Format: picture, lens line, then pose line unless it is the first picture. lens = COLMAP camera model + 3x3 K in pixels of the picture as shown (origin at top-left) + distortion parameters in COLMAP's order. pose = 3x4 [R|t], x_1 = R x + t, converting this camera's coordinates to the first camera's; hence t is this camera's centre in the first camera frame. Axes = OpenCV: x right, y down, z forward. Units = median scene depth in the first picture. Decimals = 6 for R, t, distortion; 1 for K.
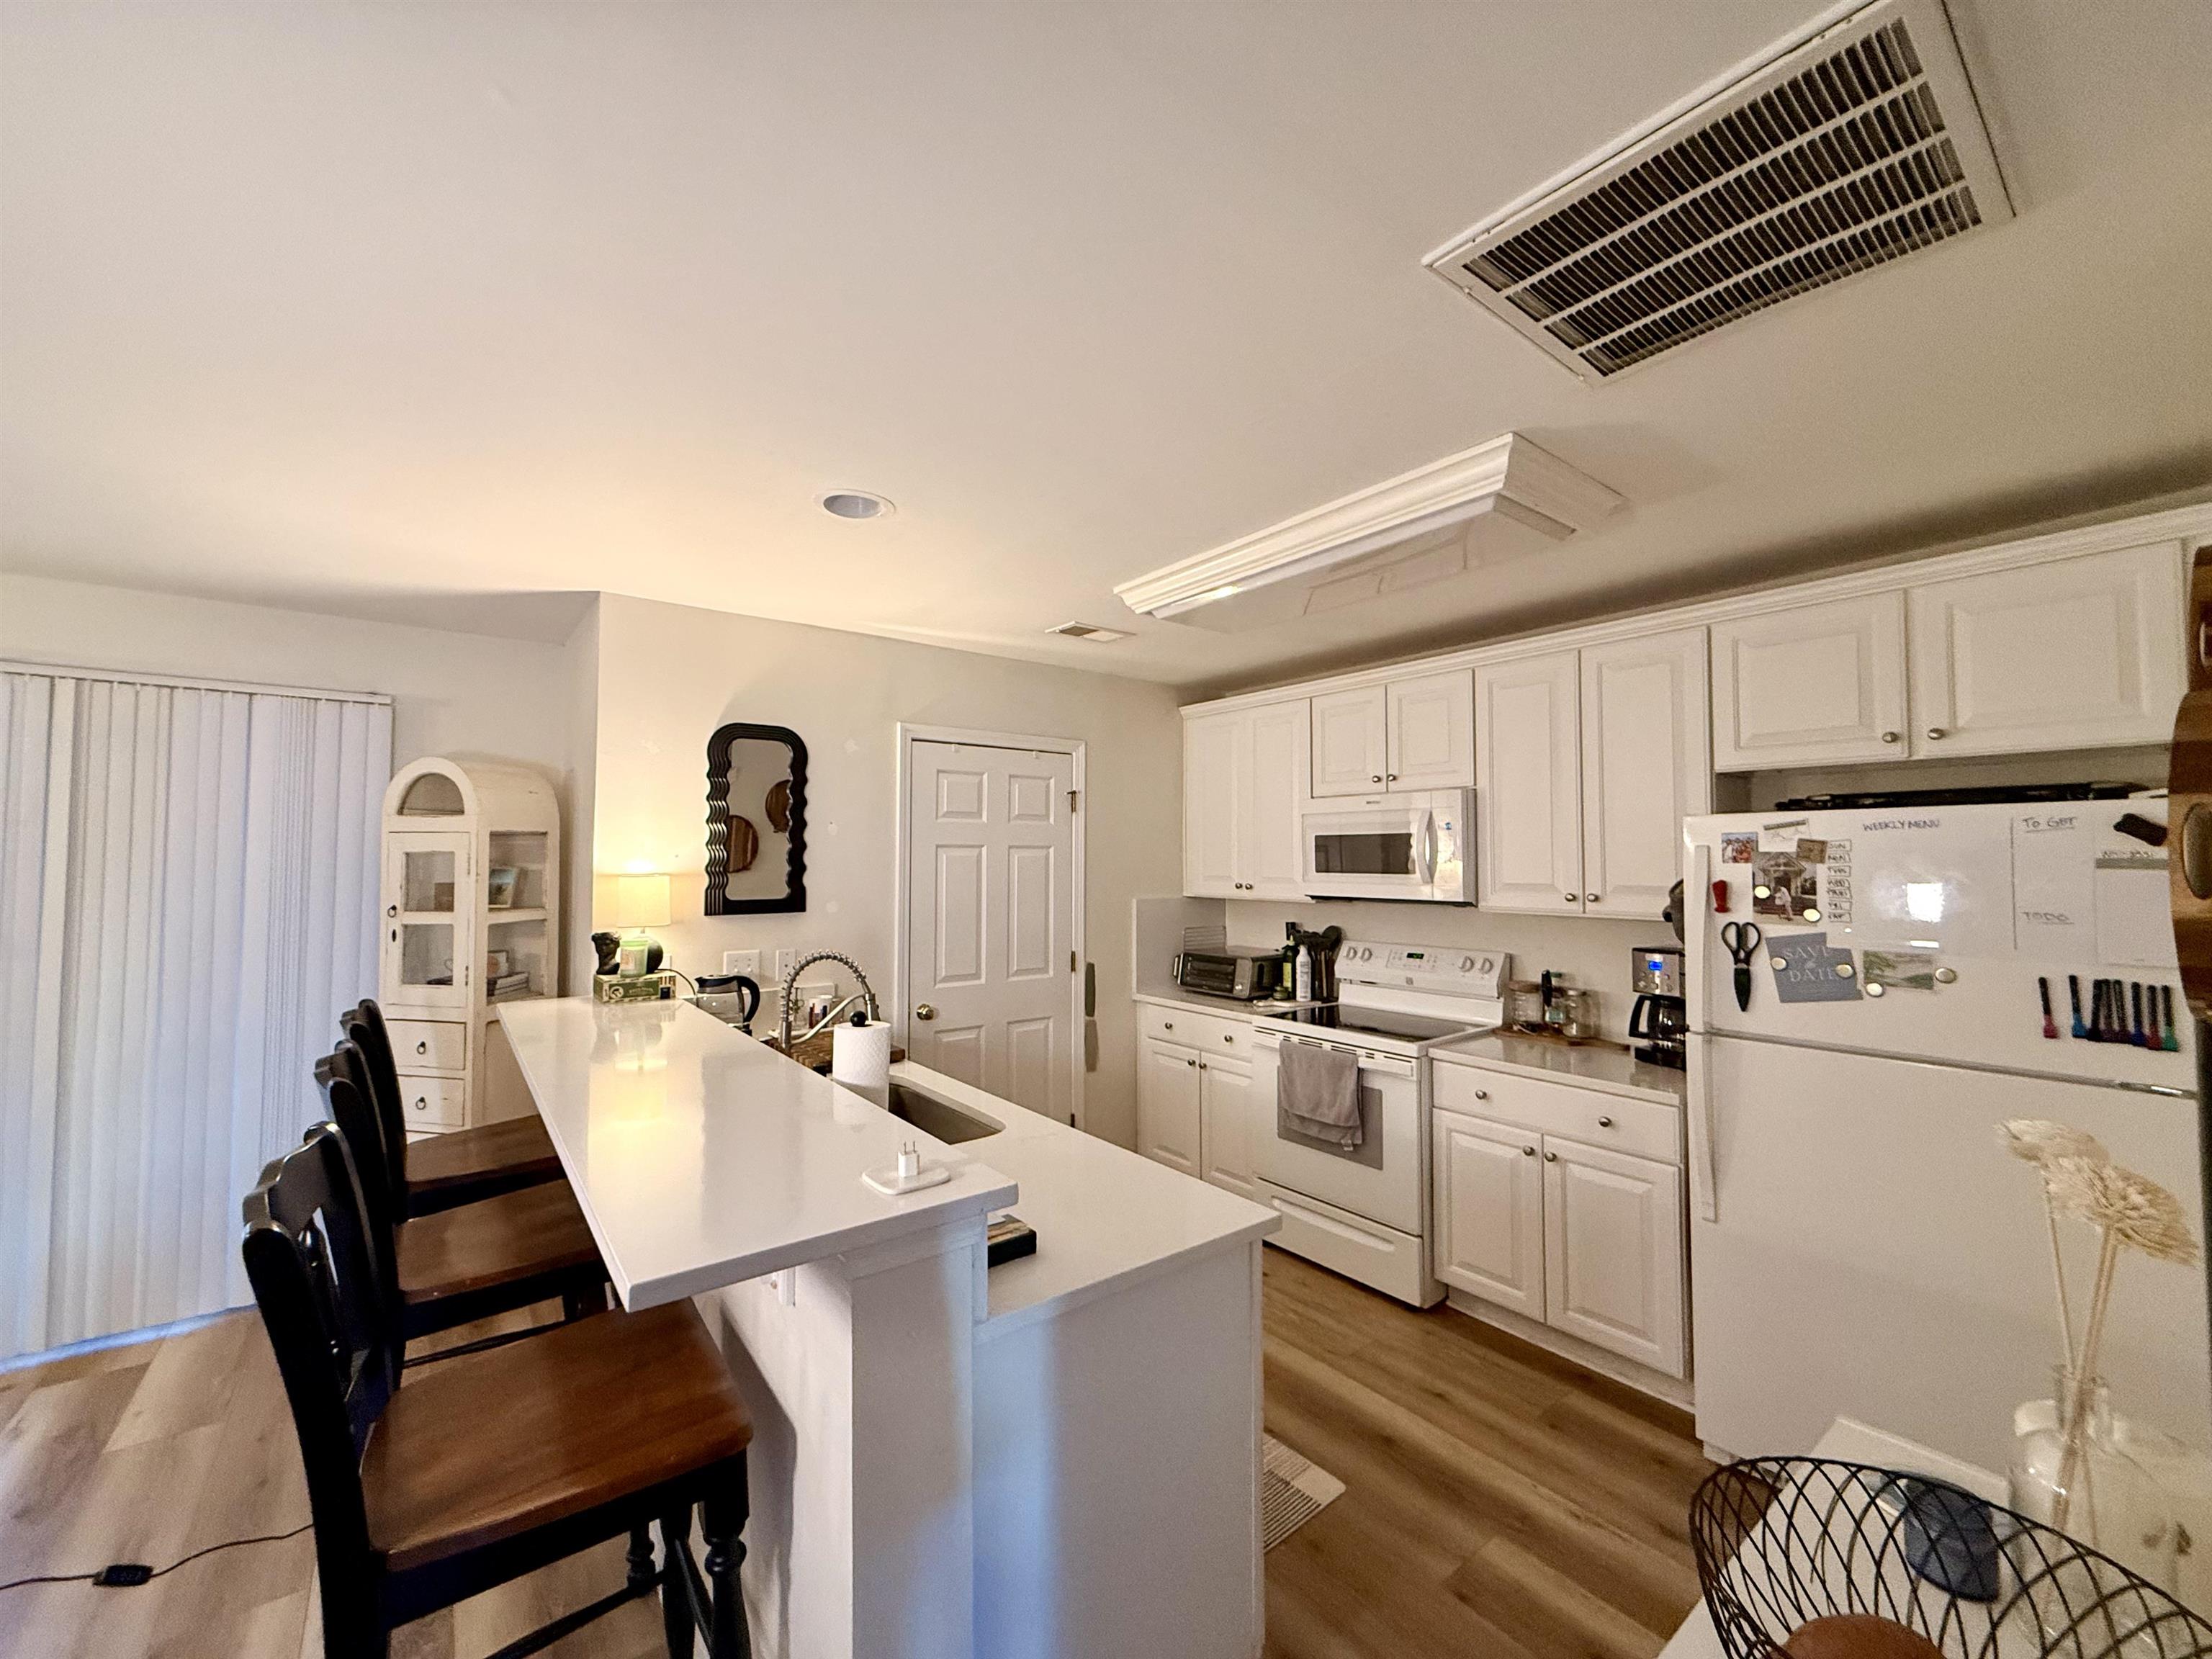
lens RADIAL K [[880.4, 0, 1101.2], [0, 880.4, 827.7], [0, 0, 1]] dist [-0.000754, 0.000323]
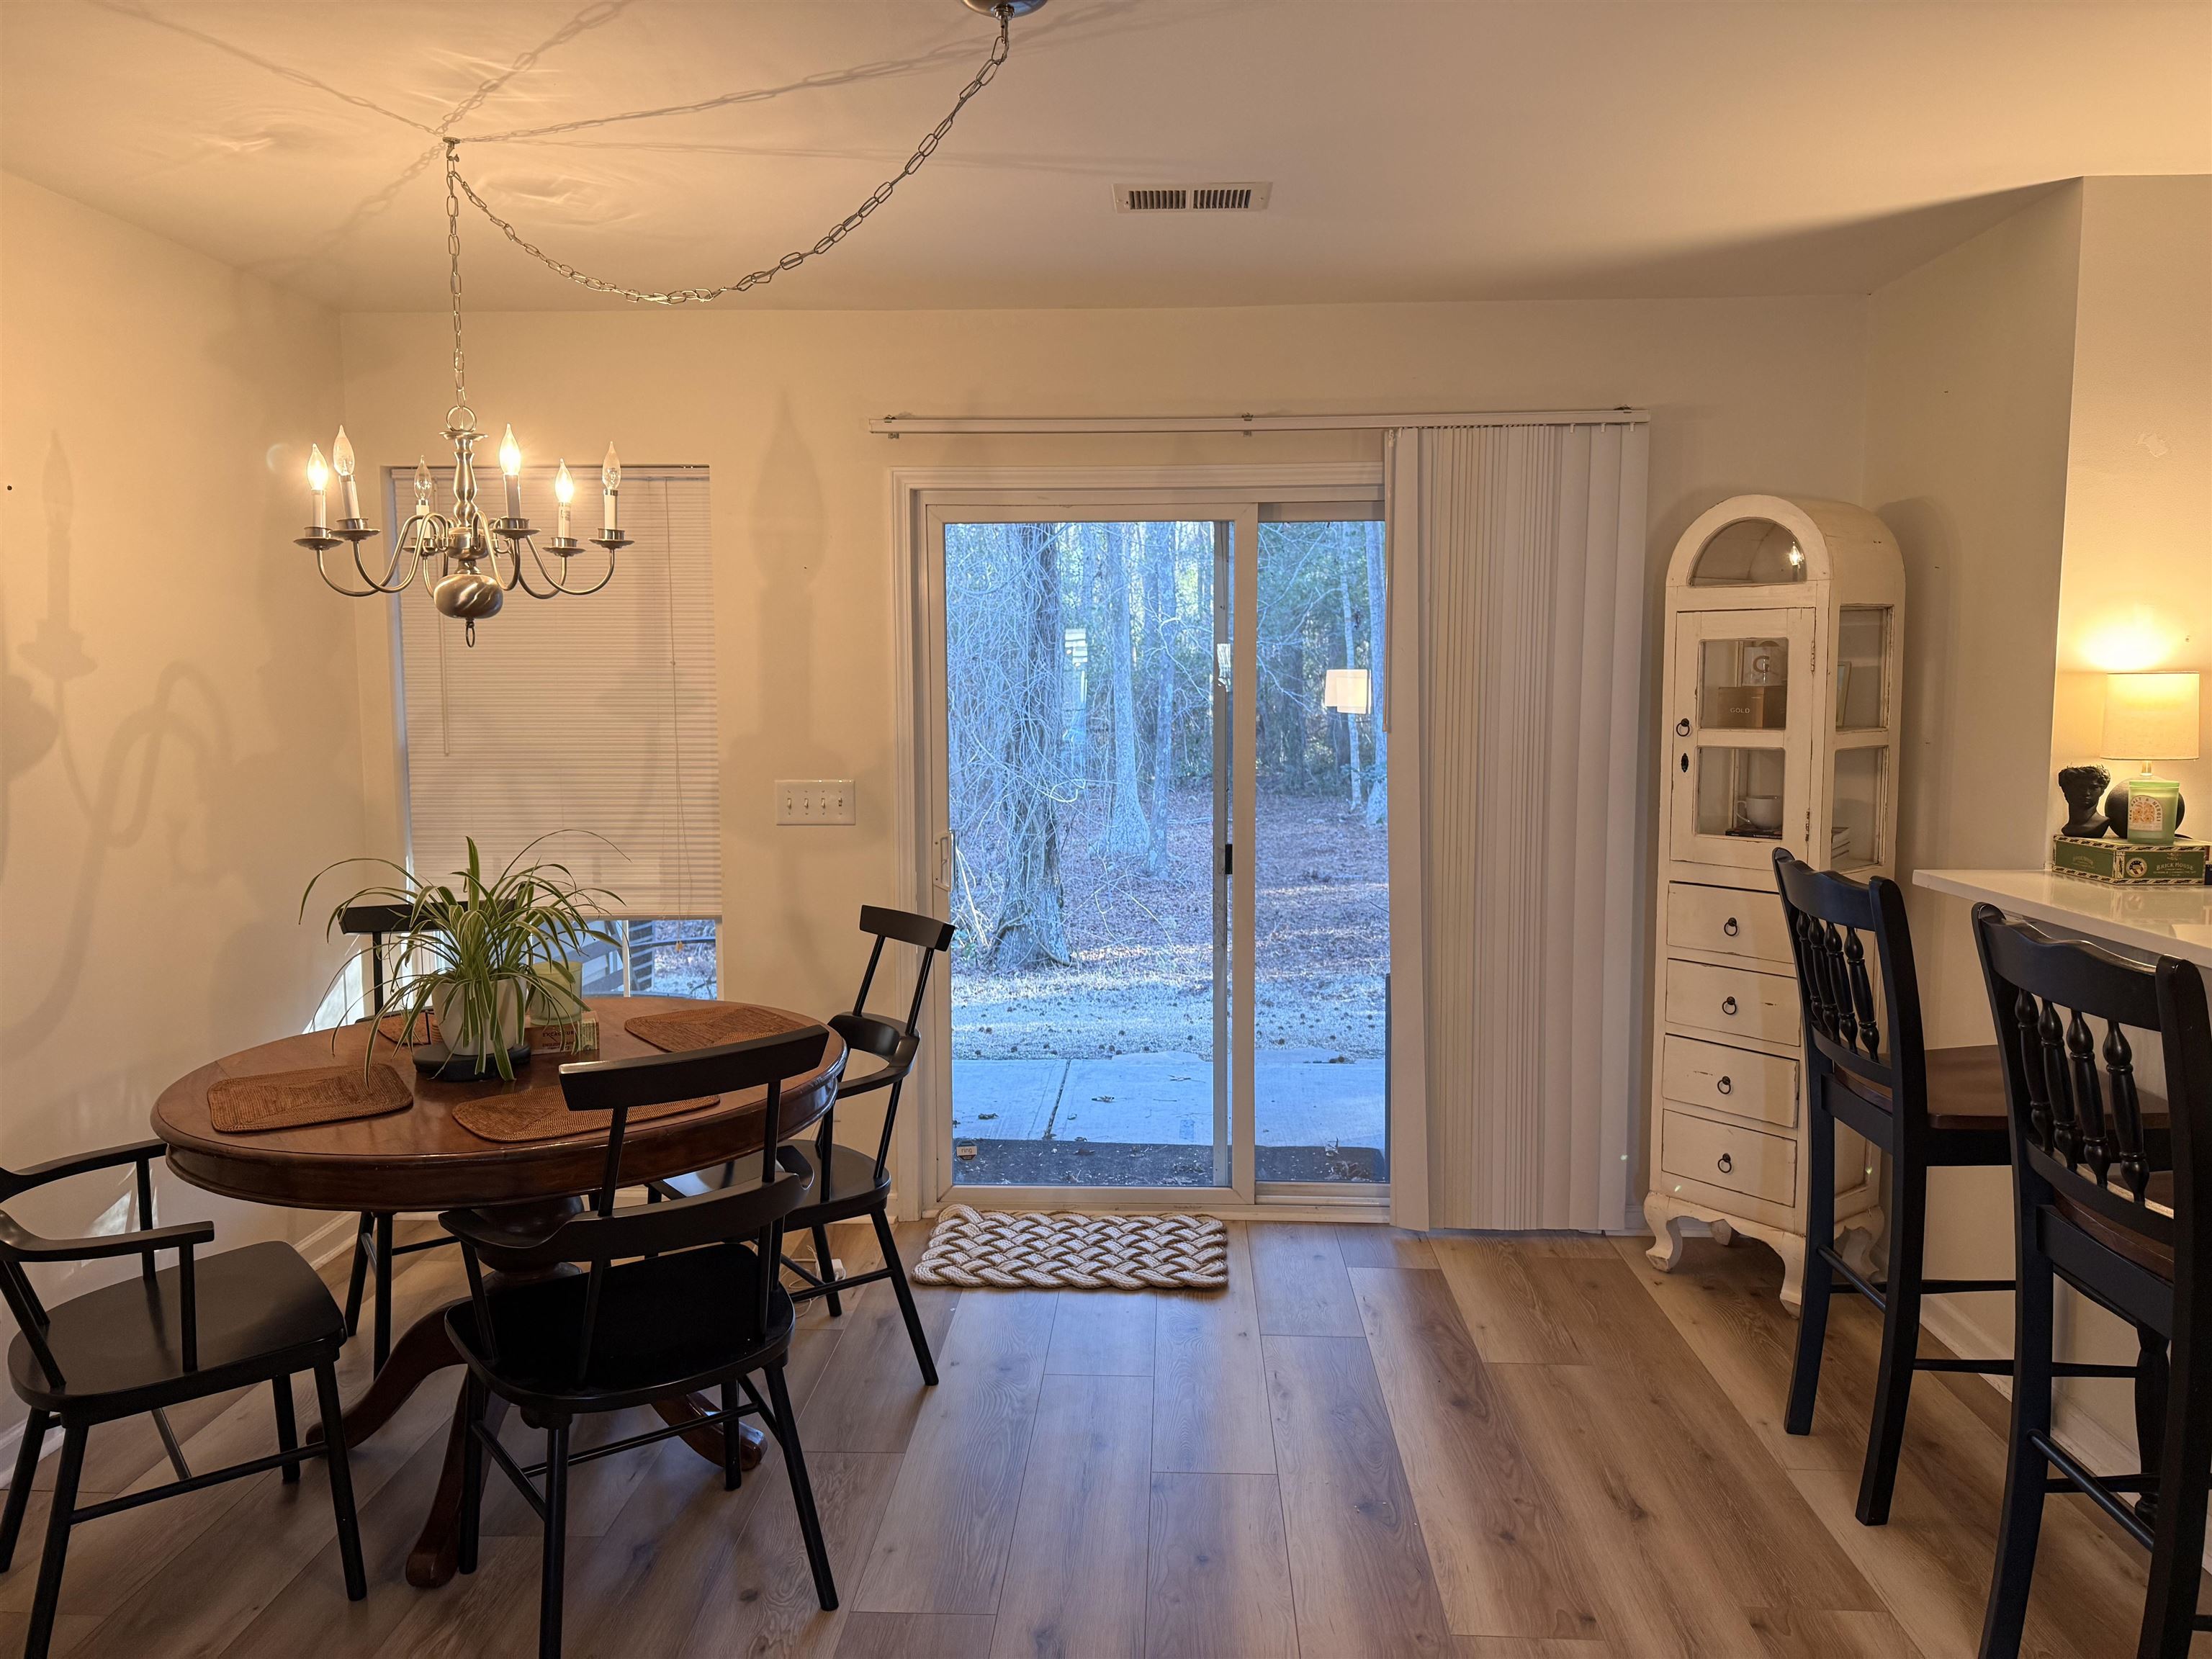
lens RADIAL K [[1560.0, 0, 1090.3], [0, 1560.0, 827.0], [0, 0, 1]] dist [0.076965, -0.108560]
pose [[0.758400, 0.058269, -0.649180, -0.337345], [0.029756, 0.991862, 0.123790, 0.005852], [0.651110, -0.113199, 0.750494, -0.222639]]
